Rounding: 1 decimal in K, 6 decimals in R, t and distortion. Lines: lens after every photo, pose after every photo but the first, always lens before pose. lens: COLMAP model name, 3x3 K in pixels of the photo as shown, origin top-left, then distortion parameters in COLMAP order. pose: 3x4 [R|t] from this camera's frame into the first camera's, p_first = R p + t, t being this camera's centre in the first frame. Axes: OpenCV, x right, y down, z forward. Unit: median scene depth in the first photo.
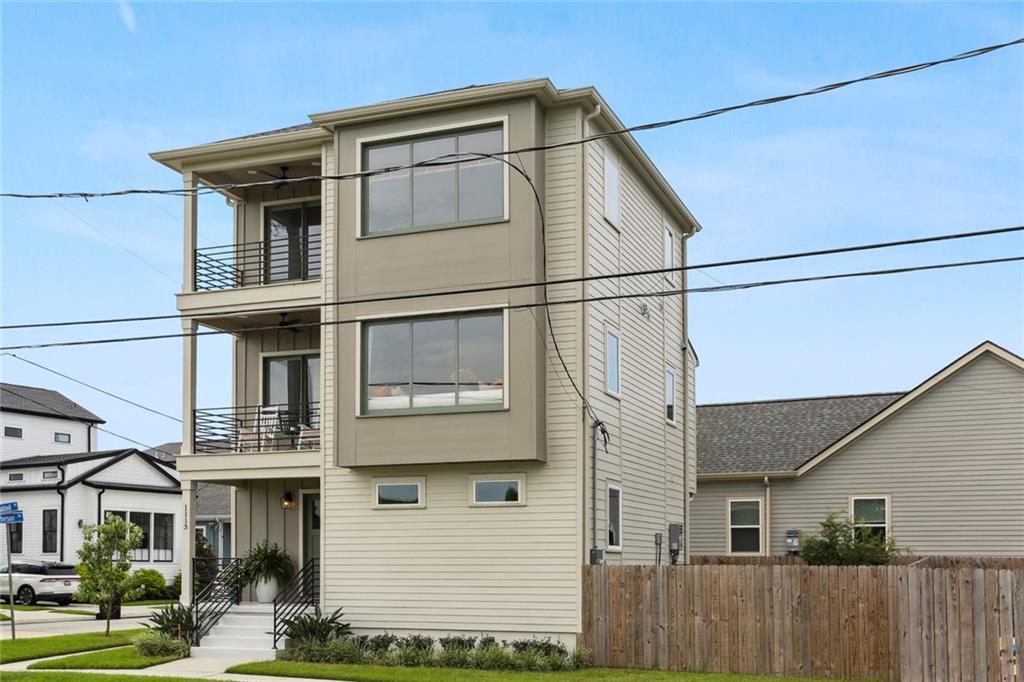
lens RADIAL K [[1174.2, 0, 512.8], [0, 1174.2, 343.9], [0, 0, 1]] dist [0.021273, 0.000000]
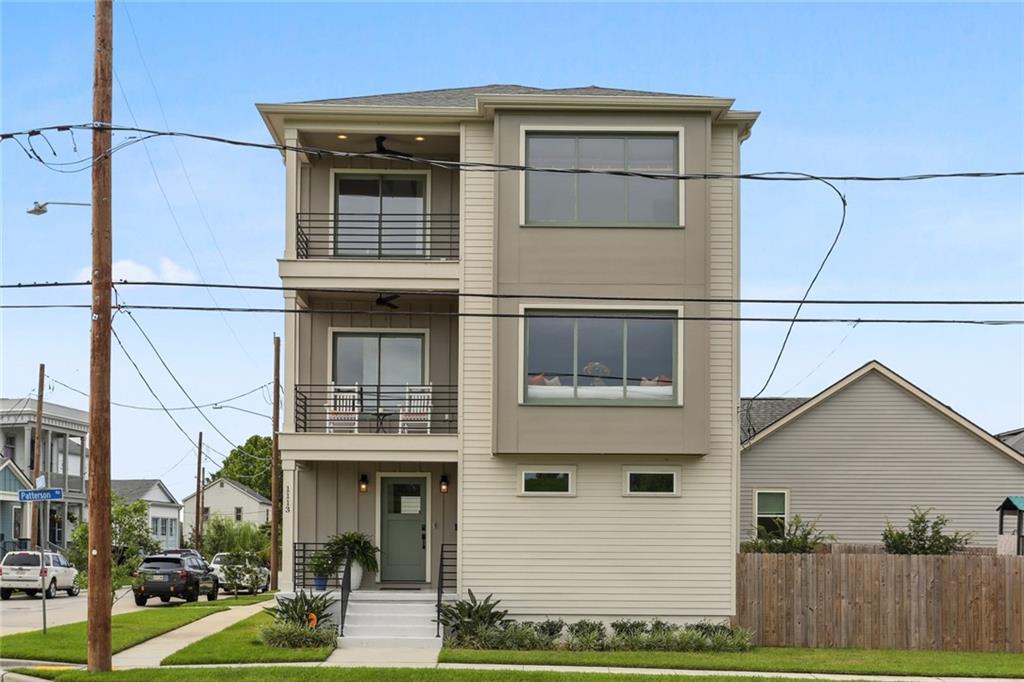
lens RADIAL K [[1174.2, 0, 513.5], [0, 1174.2, 338.2], [0, 0, 1]] dist [0.021273, 0.000000]
pose [[0.921596, 0.072865, 0.381251, -0.547660], [-0.077794, 0.996966, -0.002491, 0.009189], [-0.380276, -0.027363, 0.924468, 0.080090]]
